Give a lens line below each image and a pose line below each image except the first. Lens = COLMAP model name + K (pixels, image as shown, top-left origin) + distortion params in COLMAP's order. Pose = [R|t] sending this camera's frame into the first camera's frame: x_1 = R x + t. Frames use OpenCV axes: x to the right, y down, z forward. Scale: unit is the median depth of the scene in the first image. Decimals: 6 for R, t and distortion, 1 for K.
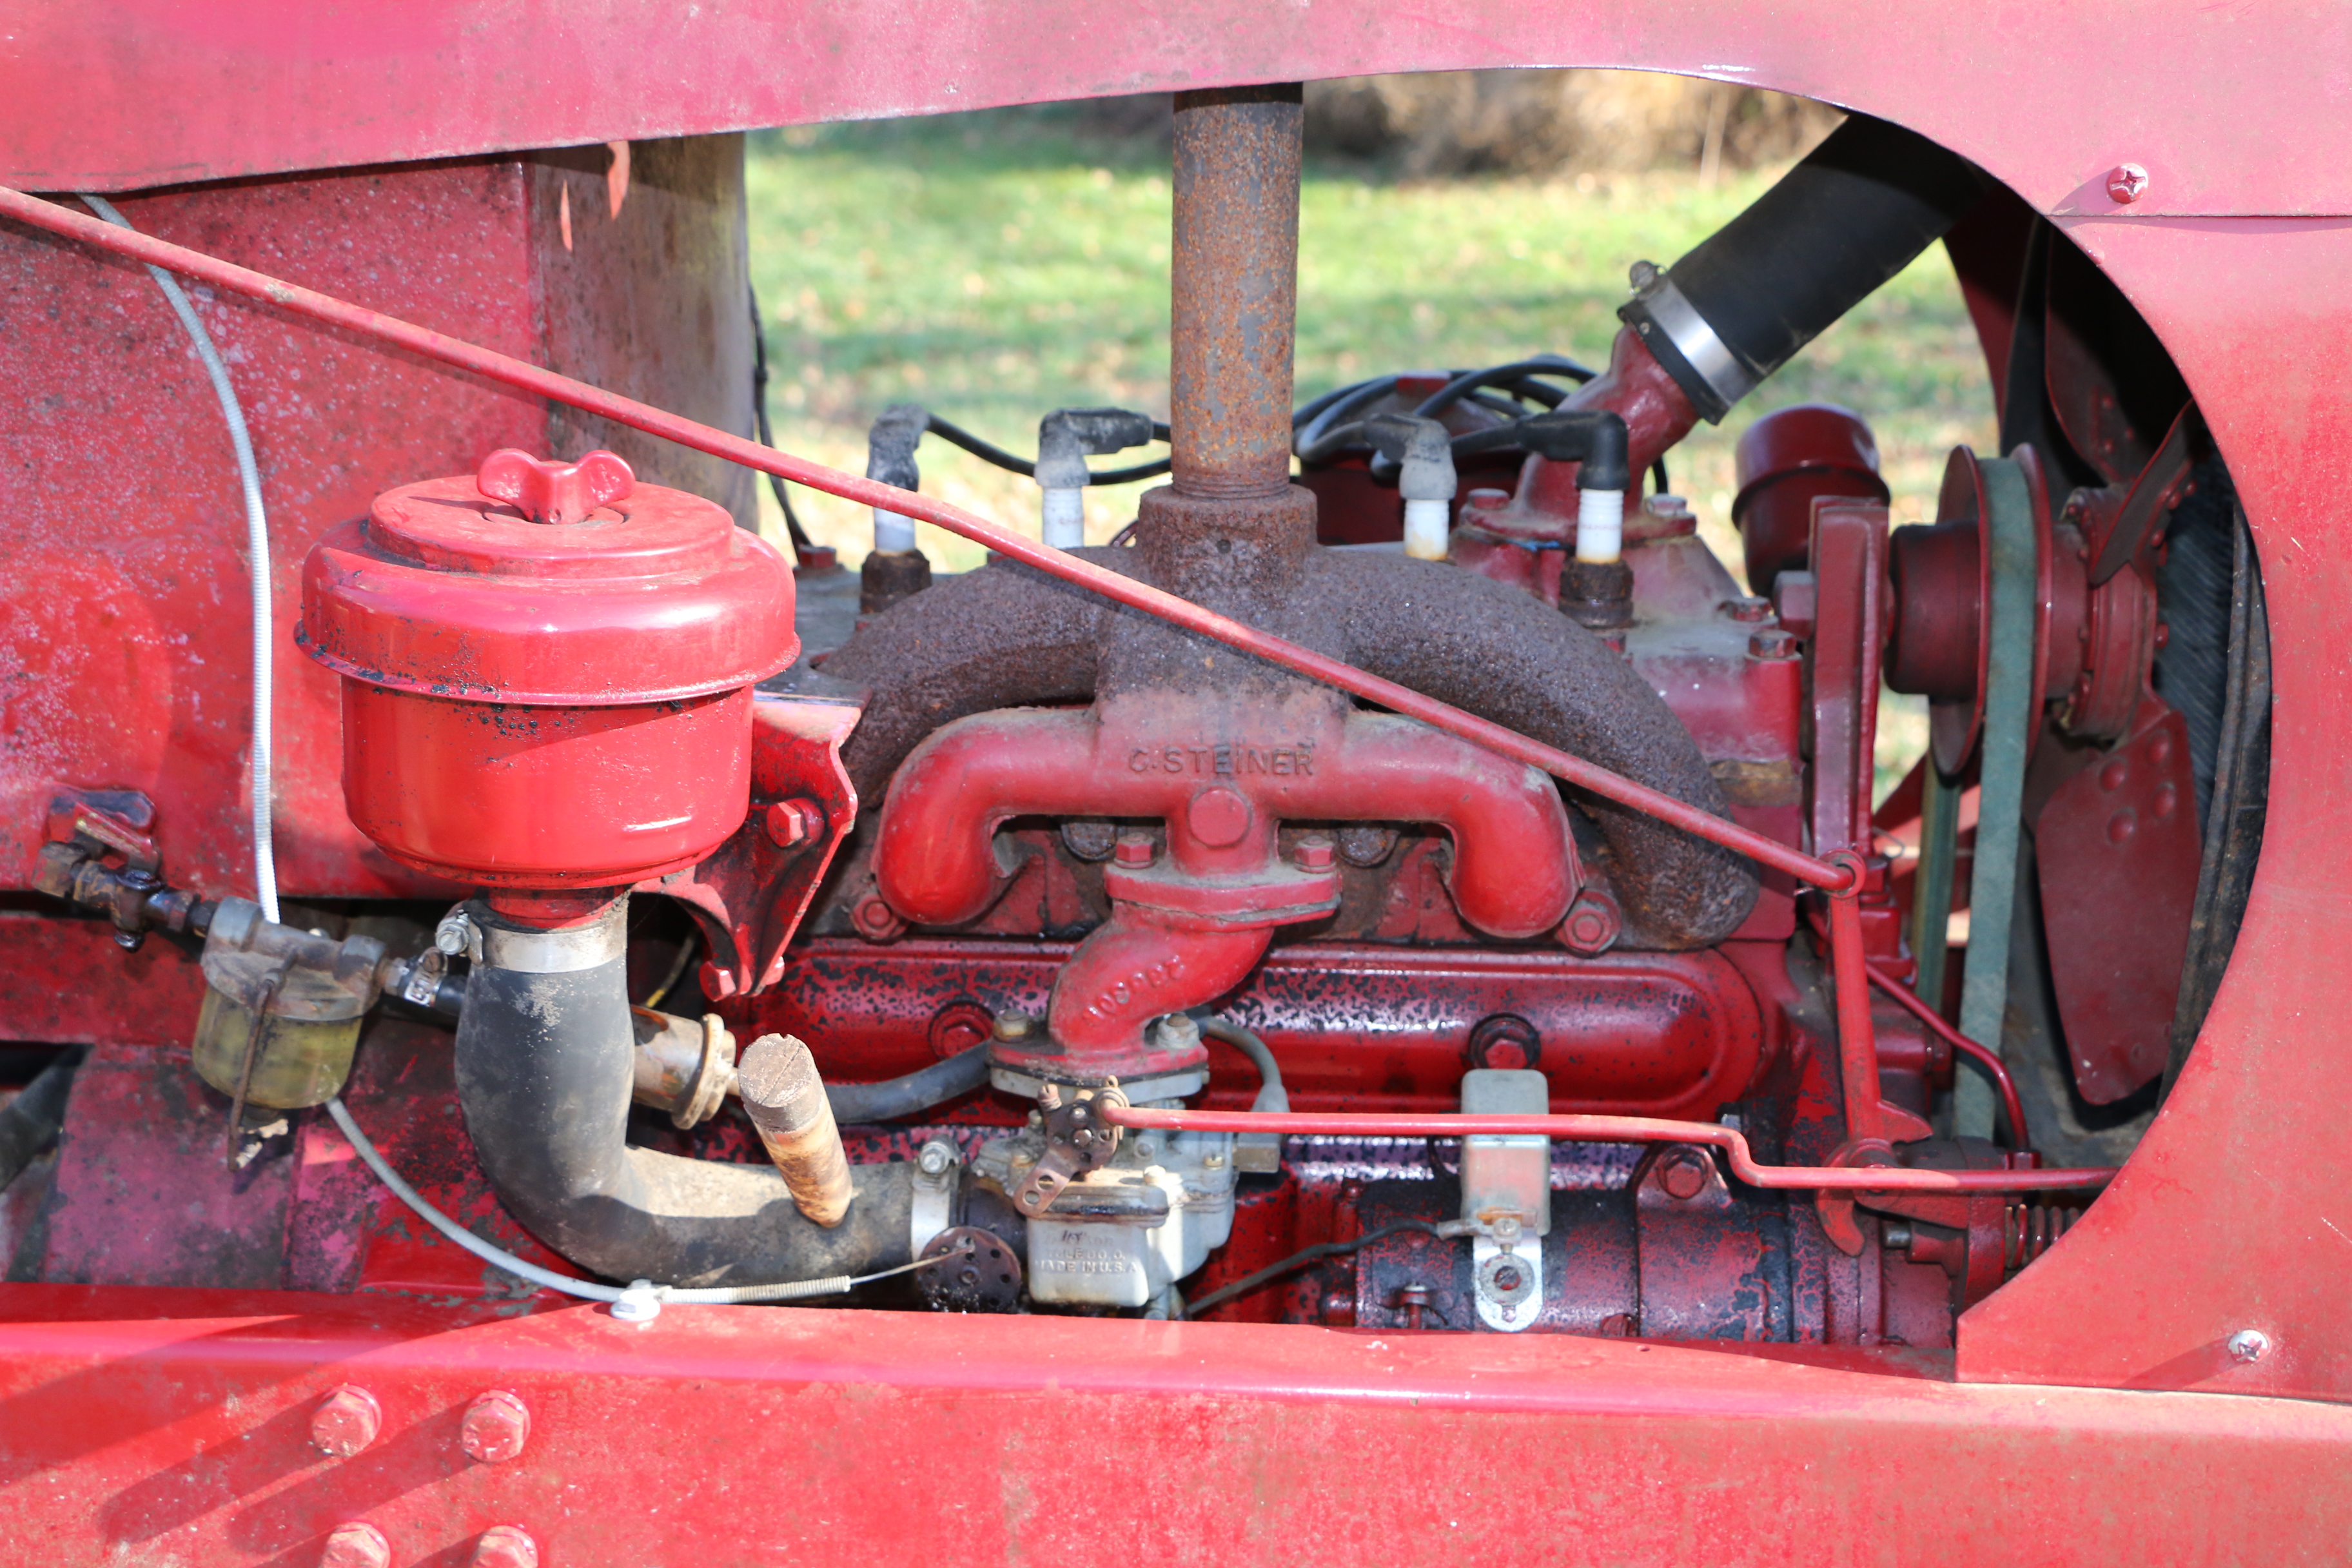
lens RADIAL K [[4184.8, 0, 1218.7], [0, 4184.8, 784.2], [0, 0, 1]] dist [0.031214, 0.389982]
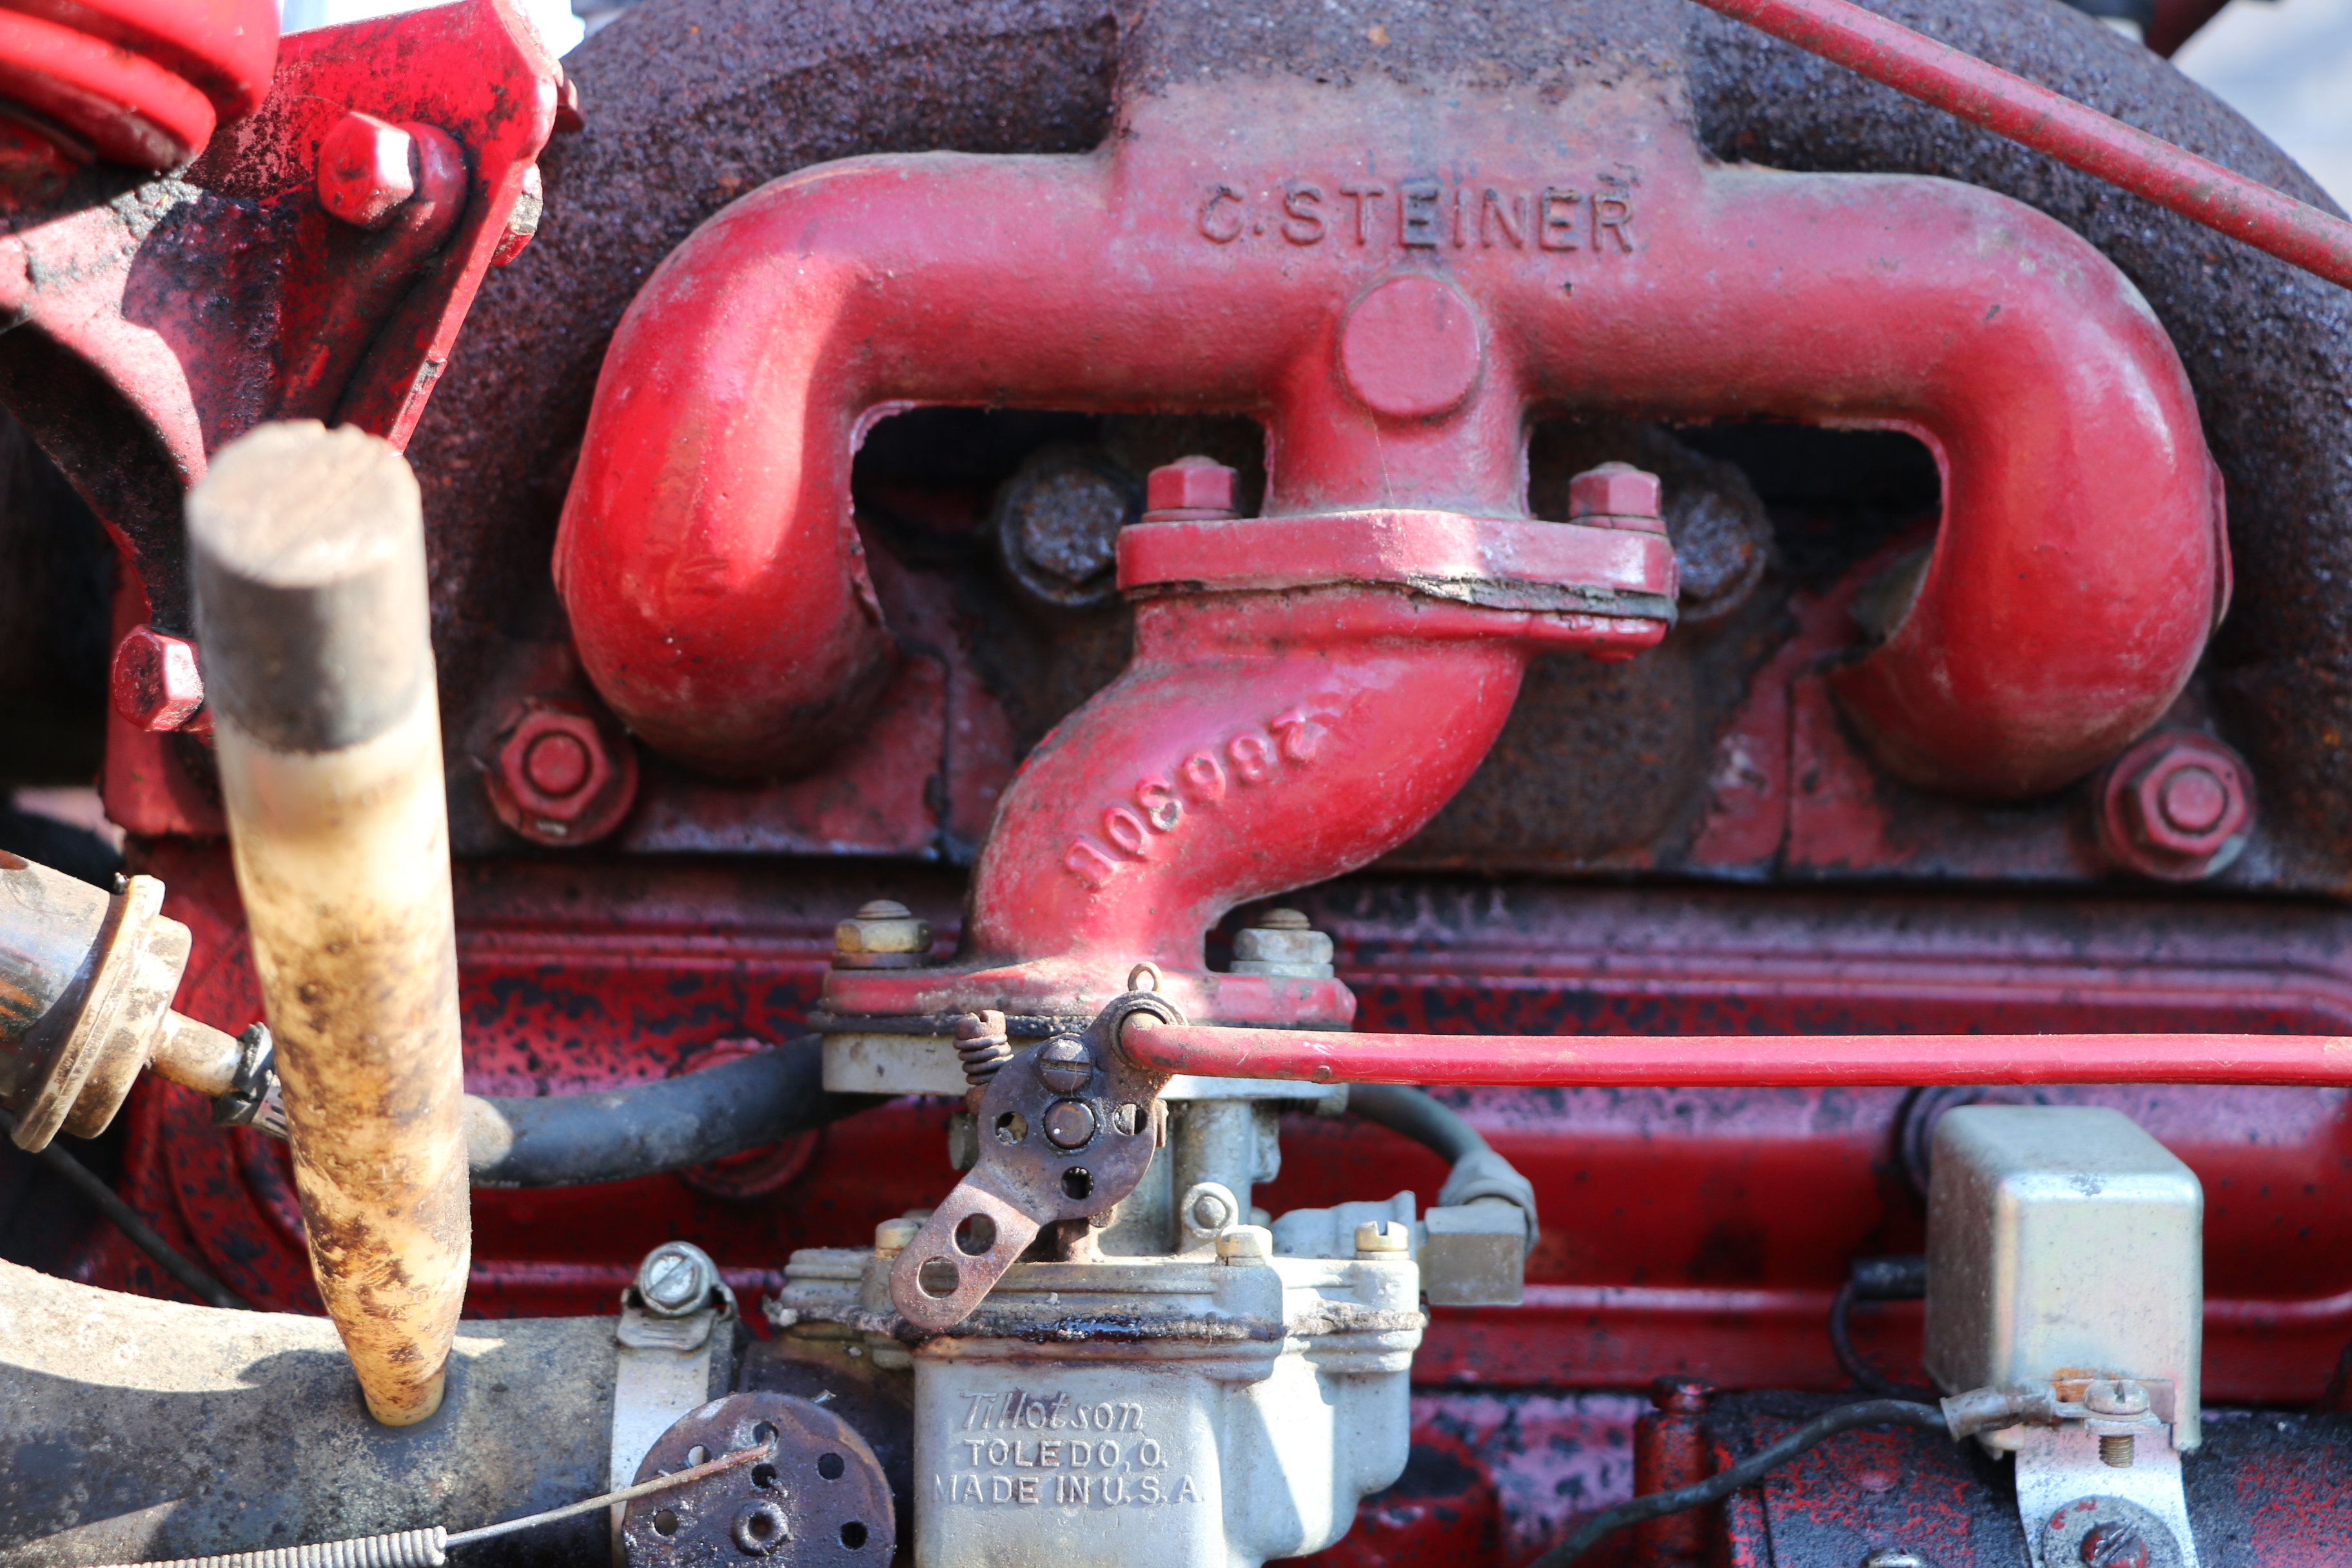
lens RADIAL K [[4184.8, 0, 1218.7], [0, 4184.8, 784.2], [0, 0, 1]] dist [0.031214, 0.389982]
pose [[0.994850, 0.027960, 0.097430, -0.057475], [0.010068, 0.929195, -0.369453, 0.198732], [-0.100861, 0.368531, 0.924128, 0.615263]]
